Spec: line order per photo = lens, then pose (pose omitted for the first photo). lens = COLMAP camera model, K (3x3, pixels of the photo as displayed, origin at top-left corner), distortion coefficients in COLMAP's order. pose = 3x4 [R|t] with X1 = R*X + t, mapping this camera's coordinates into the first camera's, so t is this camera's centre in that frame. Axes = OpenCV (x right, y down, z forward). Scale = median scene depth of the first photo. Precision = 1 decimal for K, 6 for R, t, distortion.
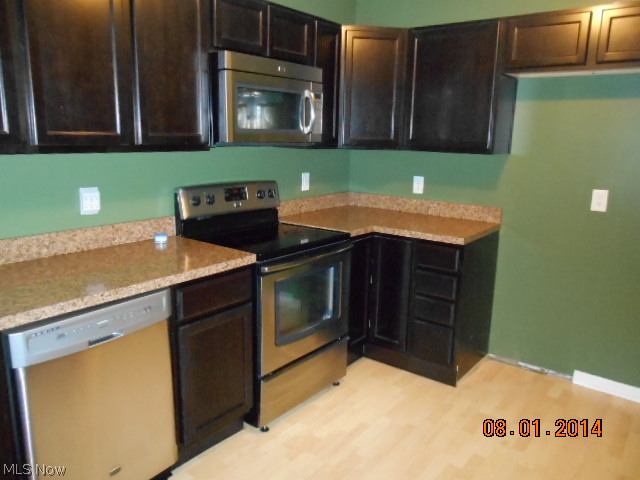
lens RADIAL K [[501.7, 0, 320.0], [0, 501.7, 240.0], [0, 0, 1]] dist [-0.003181, -0.002688]
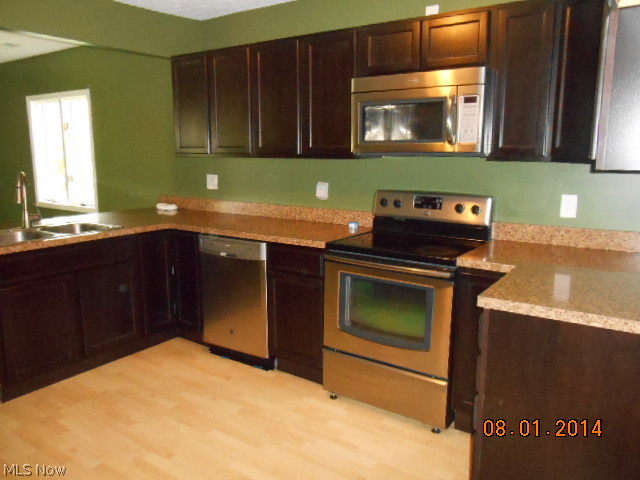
lens RADIAL K [[501.7, 0, 320.0], [0, 501.7, 240.0], [0, 0, 1]] dist [-0.003181, -0.002688]
pose [[0.052823, 0.162289, -0.985328, 1.059604], [-0.202904, 0.967867, 0.148536, -0.154772], [0.977773, 0.192081, 0.084055, 0.863972]]
